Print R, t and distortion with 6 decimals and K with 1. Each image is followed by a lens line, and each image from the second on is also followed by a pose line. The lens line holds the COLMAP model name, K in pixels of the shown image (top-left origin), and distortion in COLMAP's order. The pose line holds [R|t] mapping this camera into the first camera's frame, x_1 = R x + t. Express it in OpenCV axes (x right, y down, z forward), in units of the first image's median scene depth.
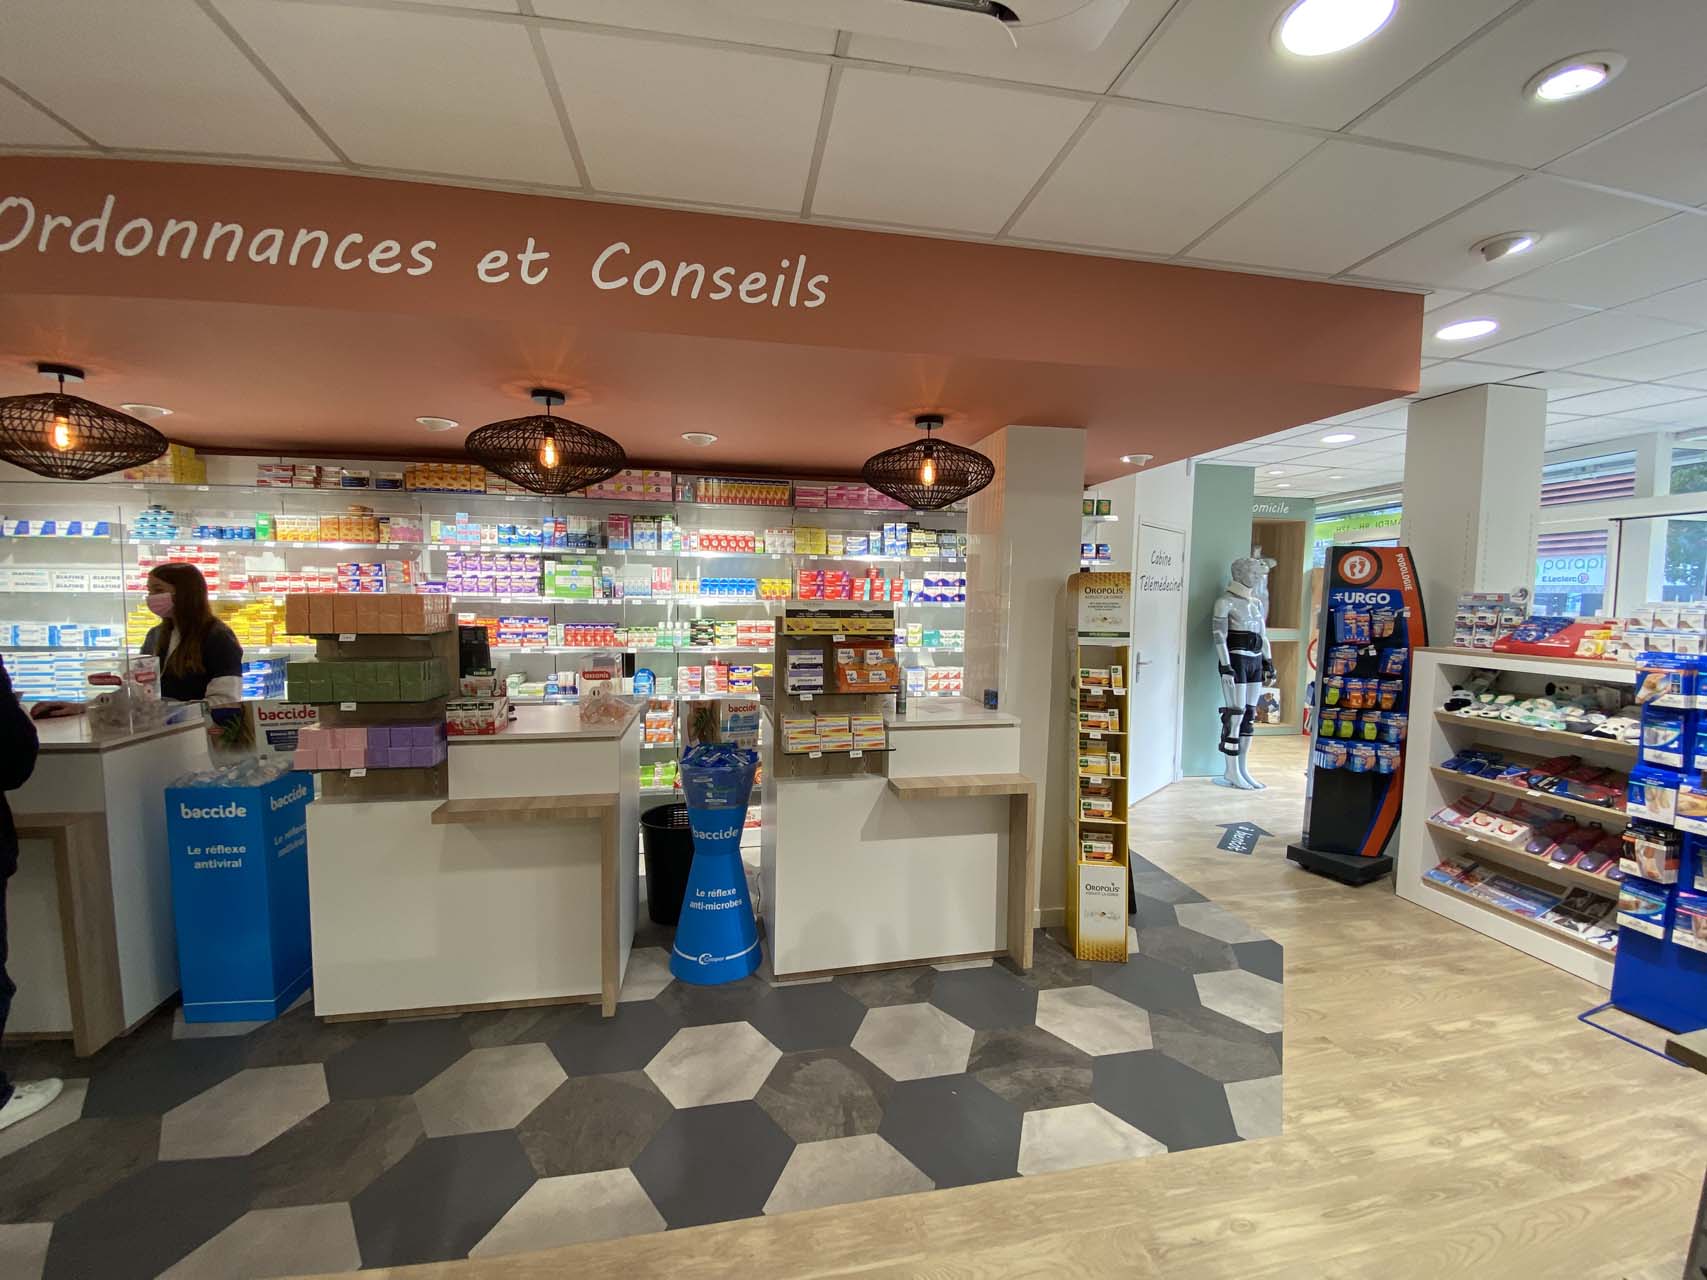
lens RADIAL K [[691.2, 0, 853.5], [0, 691.2, 640.0], [0, 0, 1]] dist [0.017484, -0.019094]
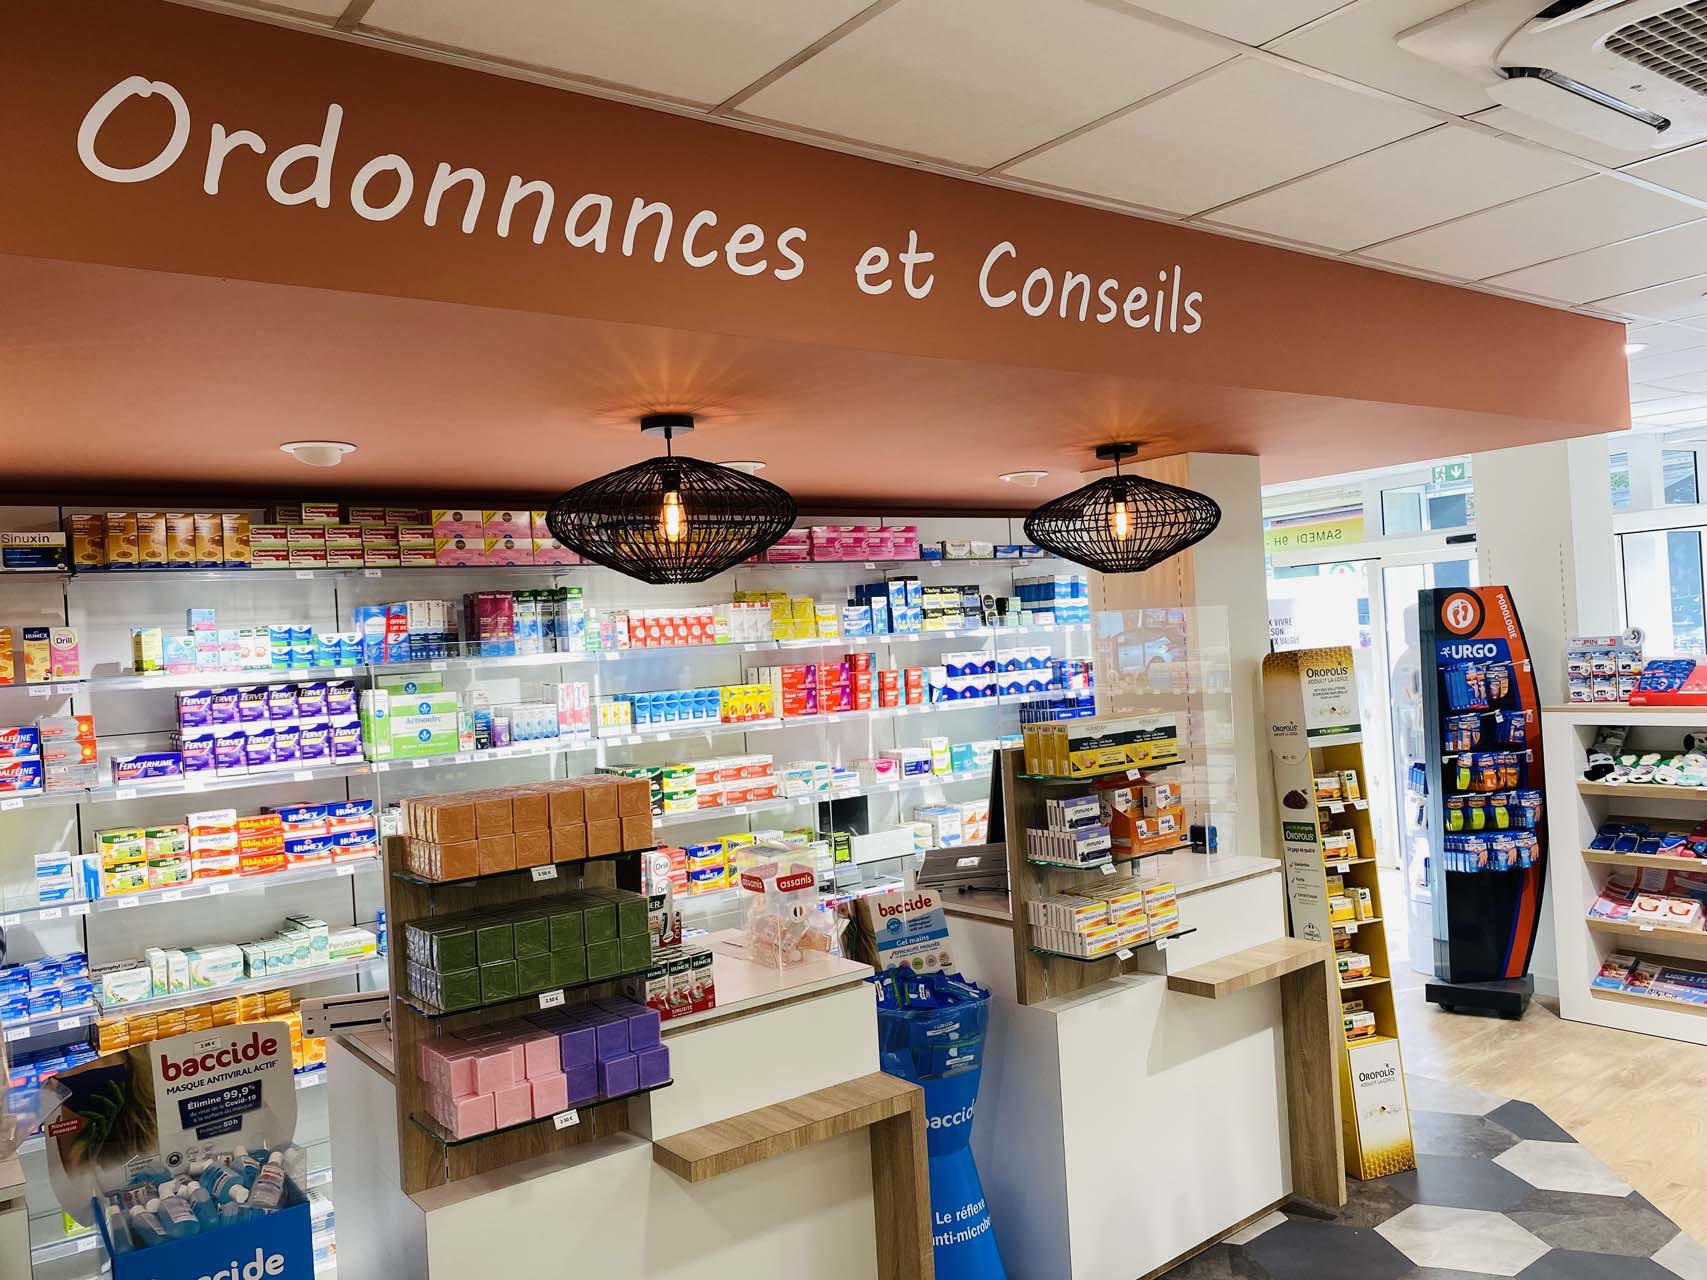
lens RADIAL K [[1296.1, 0, 854.9], [0, 1296.1, 634.3], [0, 0, 1]] dist [0.039044, -0.054974]
pose [[0.894164, -0.064584, 0.443057, -0.667912], [0.101332, 0.993057, -0.059747, -0.073891], [-0.436122, 0.098320, 0.894500, -0.038940]]
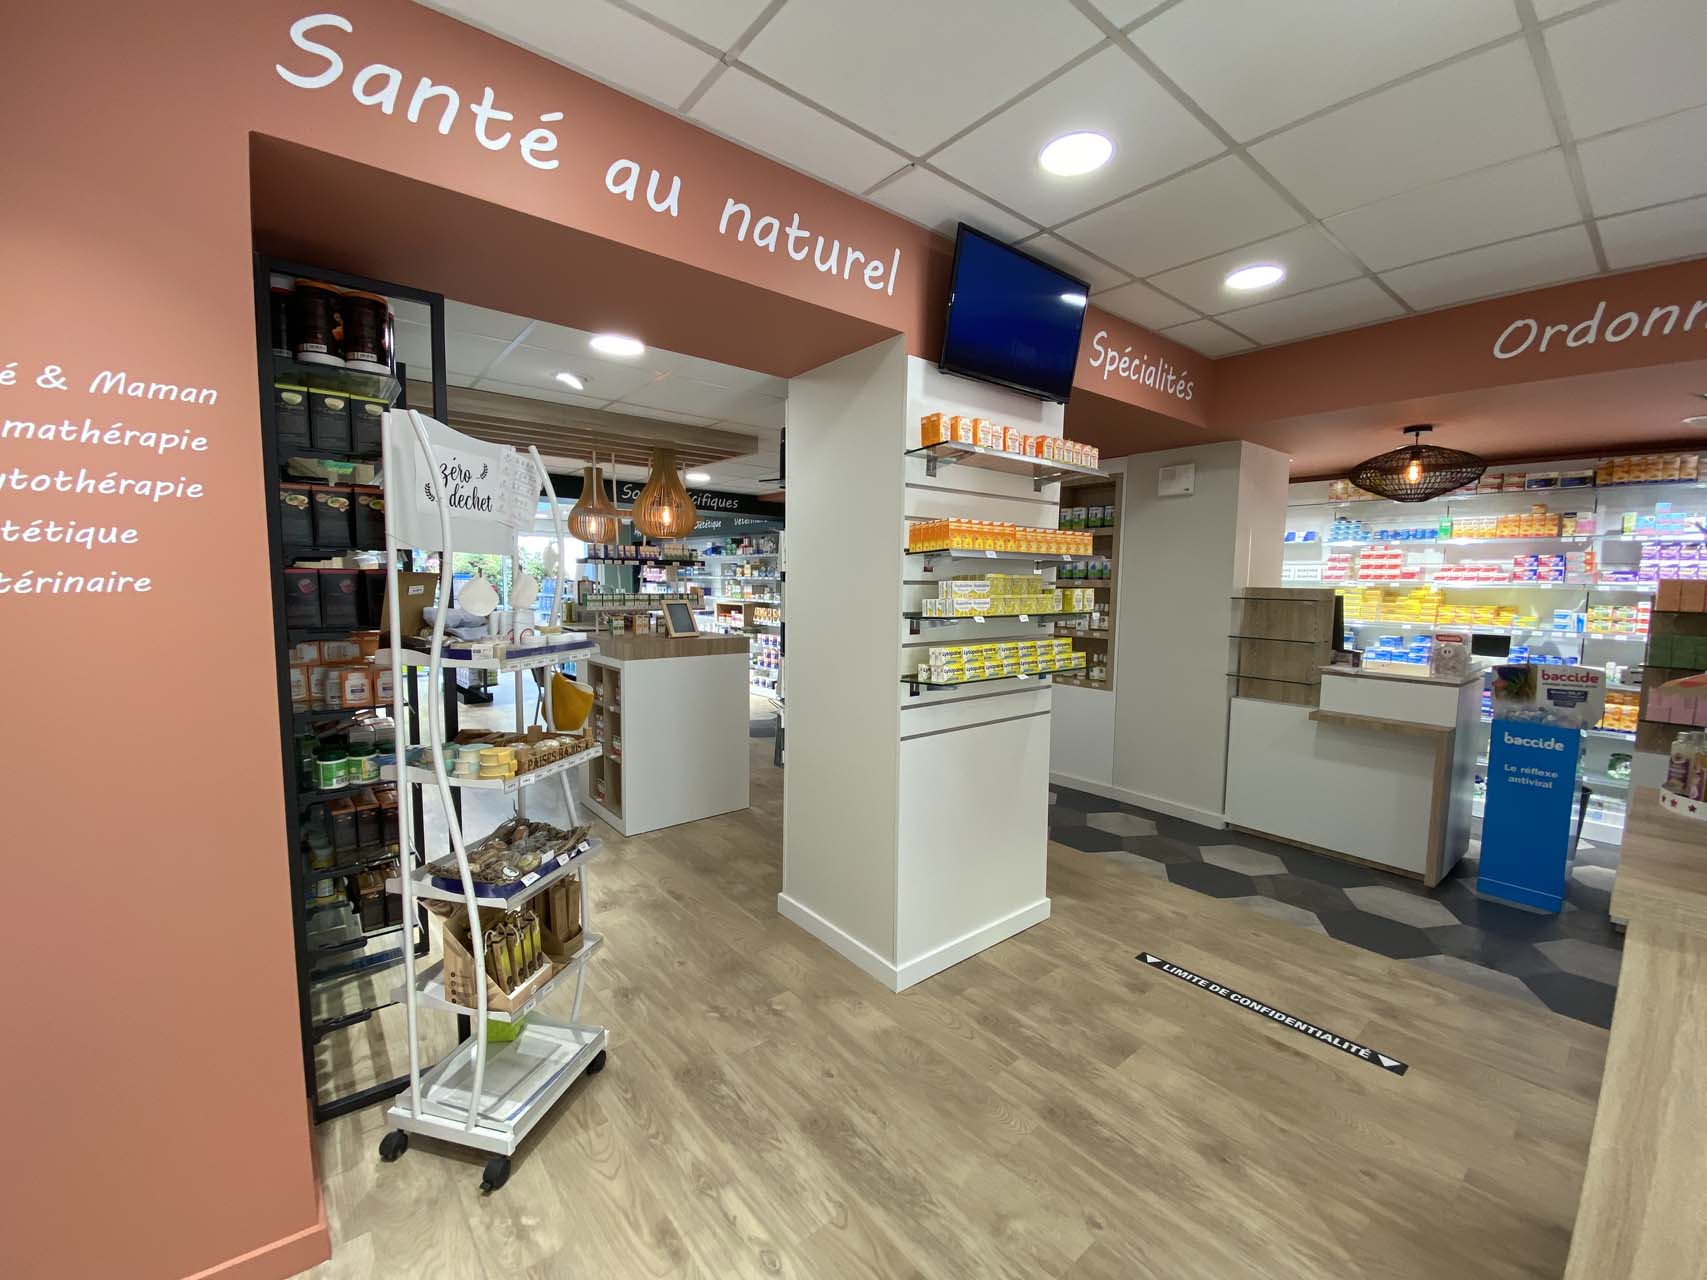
lens RADIAL K [[691.2, 0, 853.5], [0, 691.2, 640.0], [0, 0, 1]] dist [0.017484, -0.019094]
pose [[0.480091, 0.070943, -0.874345, -0.298180], [-0.064489, 0.996882, 0.045475, 0.055471], [0.874845, 0.034554, 0.483169, -0.594655]]
